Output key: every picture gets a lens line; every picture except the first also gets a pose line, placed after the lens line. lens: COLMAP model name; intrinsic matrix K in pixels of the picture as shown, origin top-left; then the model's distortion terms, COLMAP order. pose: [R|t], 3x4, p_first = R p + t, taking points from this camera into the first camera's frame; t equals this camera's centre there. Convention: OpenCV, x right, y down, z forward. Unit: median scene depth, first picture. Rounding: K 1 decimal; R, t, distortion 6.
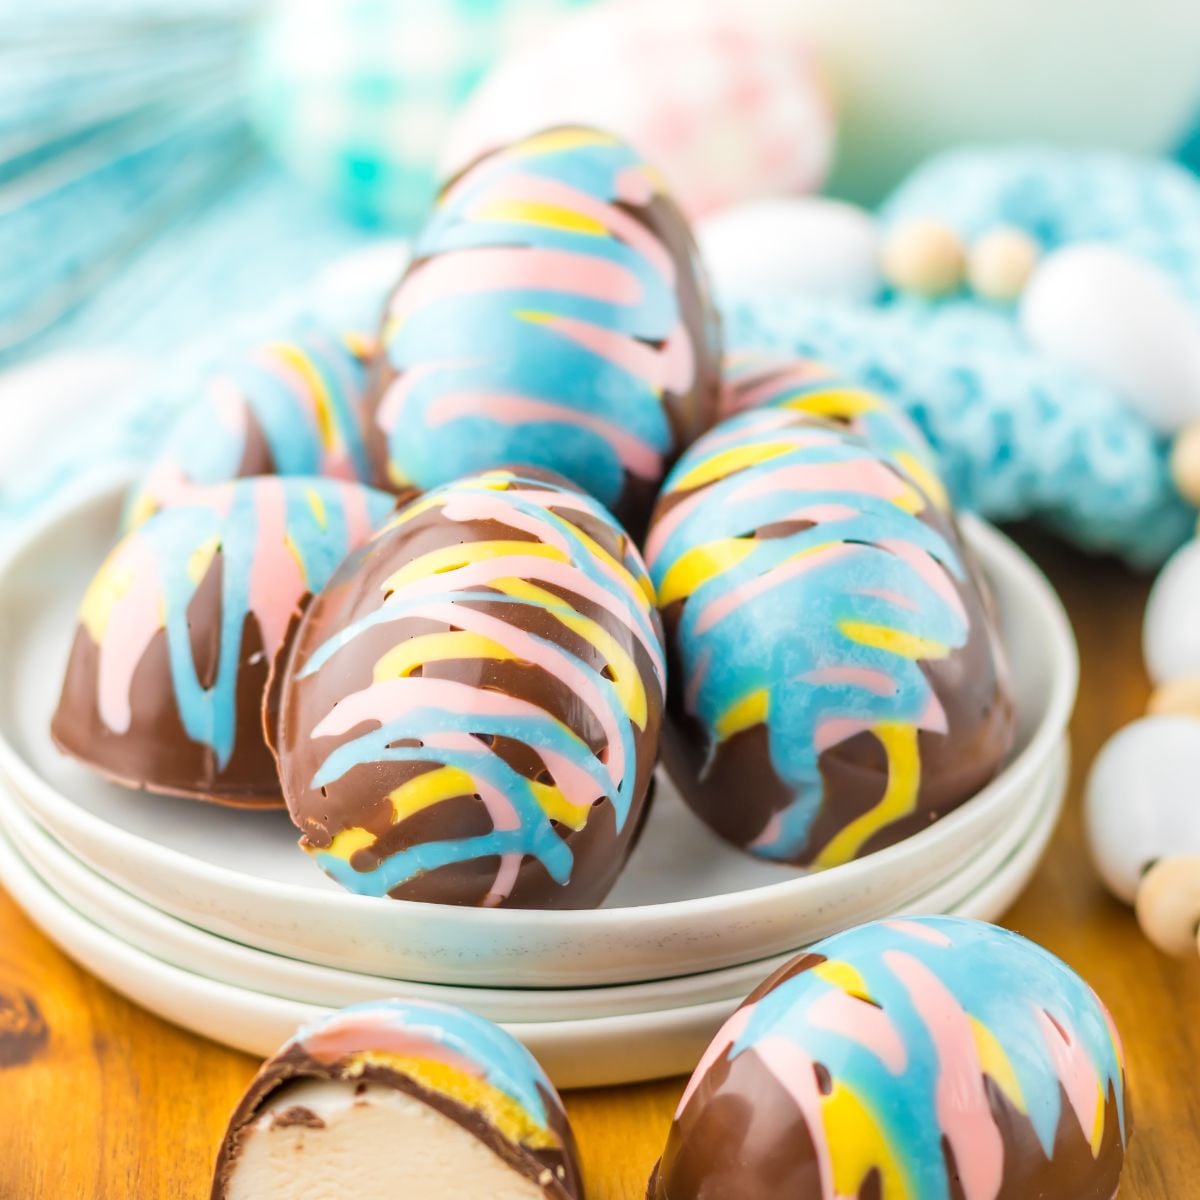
lens RADIAL K [[4766.3, 0, 663.4], [0, 4766.3, 600.2], [0, 0, 1]] dist [-0.113784, -0.336254]
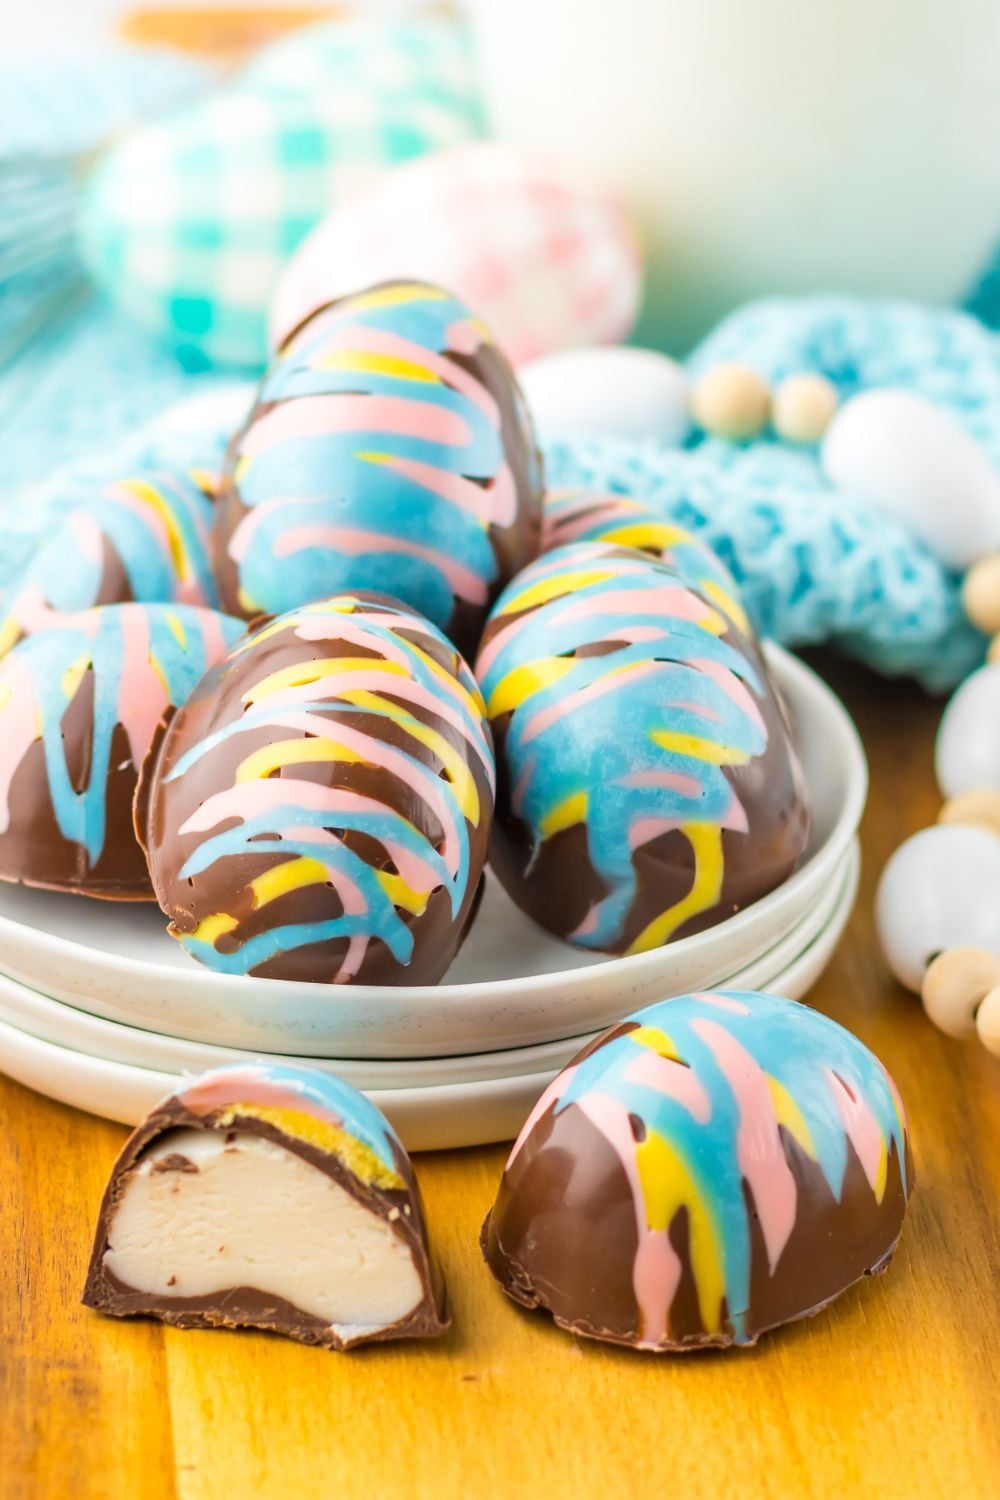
lens RADIAL K [[5917.2, 0, 500.0], [0, 5917.2, 750.0], [0, 0, 1]] dist [-0.111627, -0.412455]
pose [[0.999911, 0.000071, 0.013363, -0.016899], [0.000038, 0.999967, -0.008151, 0.020187], [-0.013363, 0.008151, 0.999877, -0.382857]]
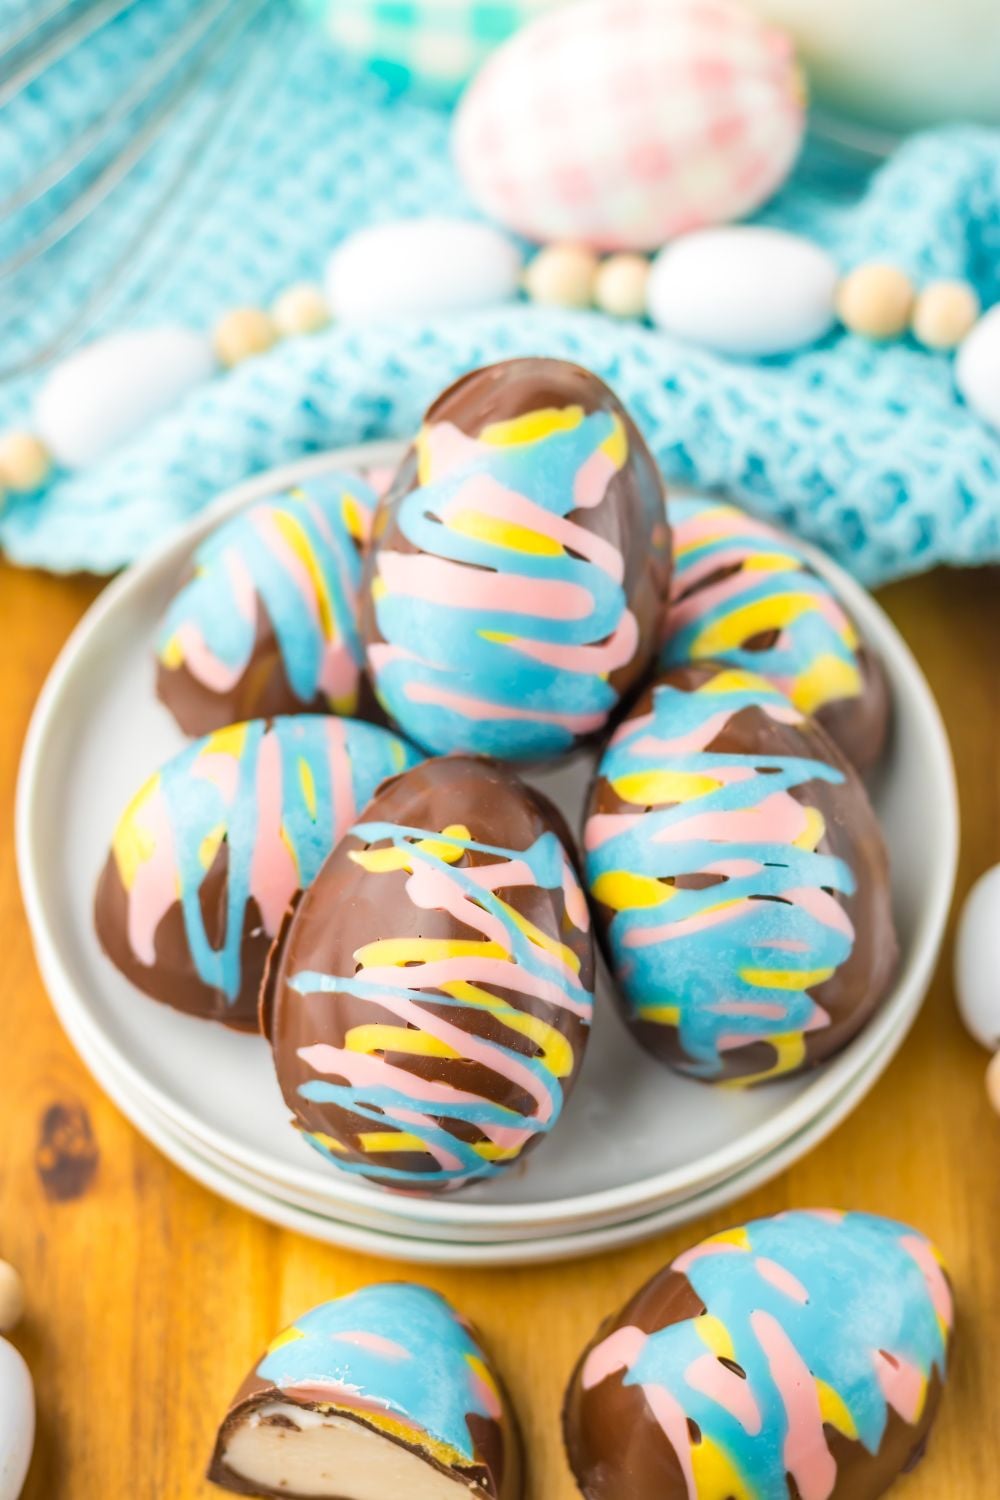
lens RADIAL K [[3728.2, 0, 500.0], [0, 3728.2, 750.0], [0, 0, 1]] dist [-0.082450, -0.528897]
pose [[0.996982, 0.048358, -0.060726, 0.030842], [-0.012737, 0.873569, 0.486534, -0.493653], [0.076576, -0.484292, 0.871549, 0.212770]]
